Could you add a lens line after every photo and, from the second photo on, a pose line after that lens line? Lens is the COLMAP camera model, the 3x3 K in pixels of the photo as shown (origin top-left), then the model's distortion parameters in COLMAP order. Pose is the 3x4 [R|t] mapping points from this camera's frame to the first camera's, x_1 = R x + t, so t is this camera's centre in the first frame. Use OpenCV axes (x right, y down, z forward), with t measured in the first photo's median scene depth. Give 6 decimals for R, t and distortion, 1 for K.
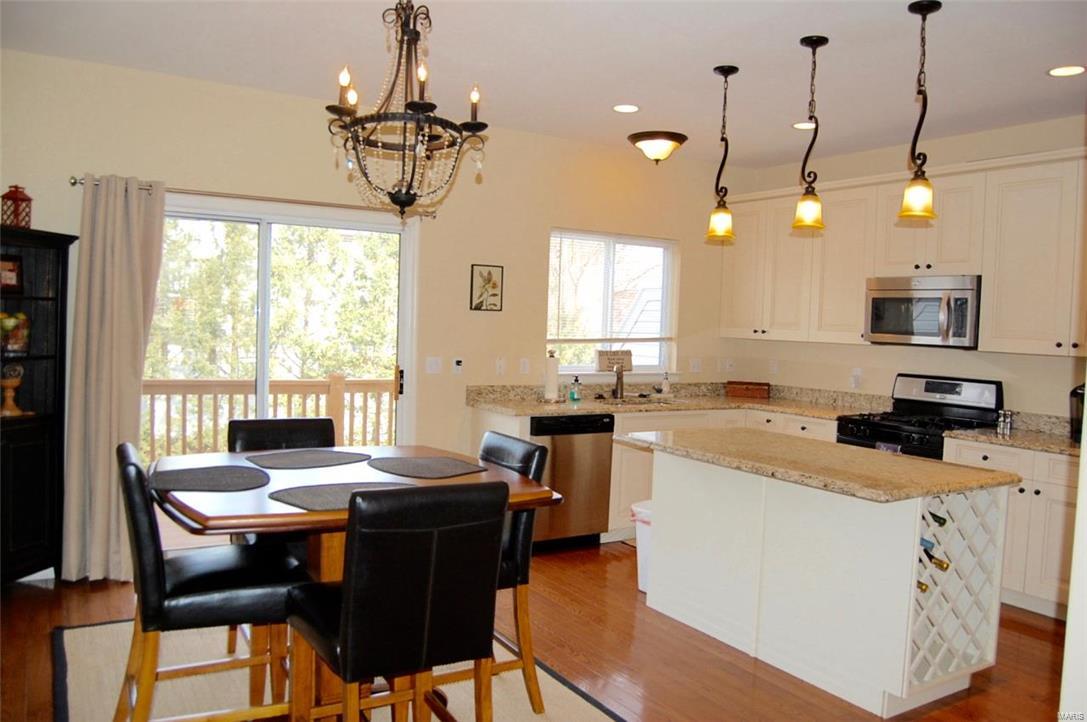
lens RADIAL K [[842.6, 0, 558.1], [0, 842.6, 362.3], [0, 0, 1]] dist [-0.067241, 0.012253]
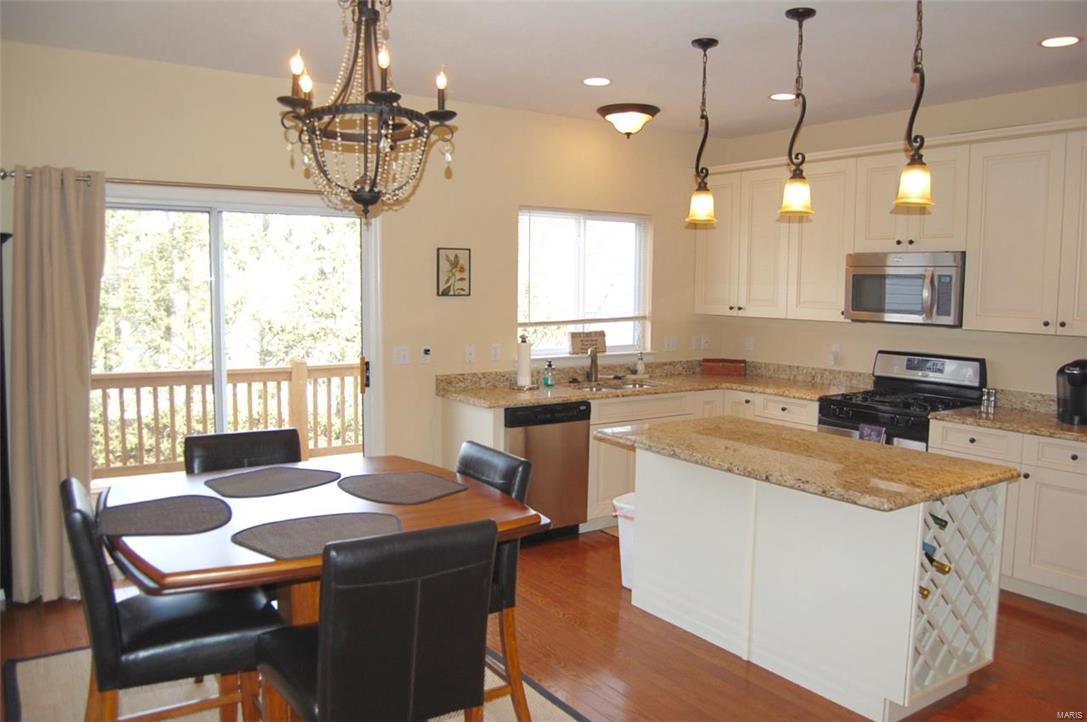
lens RADIAL K [[842.6, 0, 558.1], [0, 842.6, 362.3], [0, 0, 1]] dist [-0.067241, 0.012253]
pose [[0.998690, -0.026896, 0.043539, -0.014633], [0.024838, 0.998579, 0.047146, -0.037669], [-0.044746, -0.046003, 0.997939, 0.050504]]
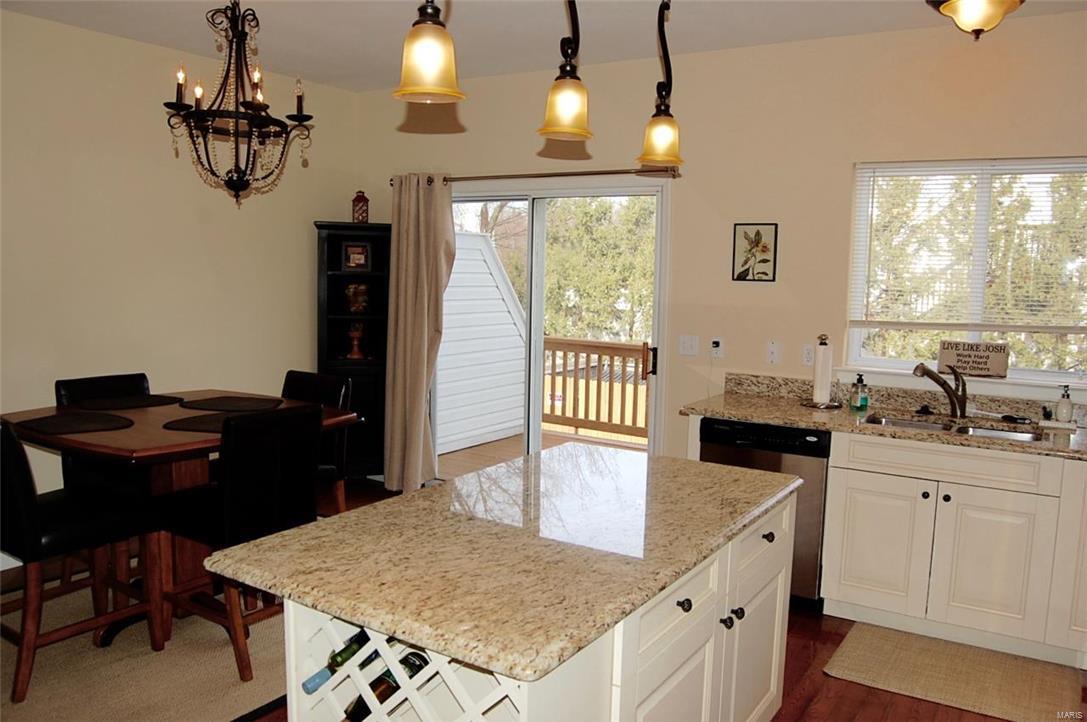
lens RADIAL K [[874.9, 0, 543.5], [0, 874.9, 361.0], [0, 0, 1]] dist [-0.062619, 0.003735]
pose [[0.419737, 0.076358, -0.904428, 0.773748], [-0.051549, 0.996852, 0.060237, -0.033845], [0.906181, 0.021338, 0.422352, 0.632755]]
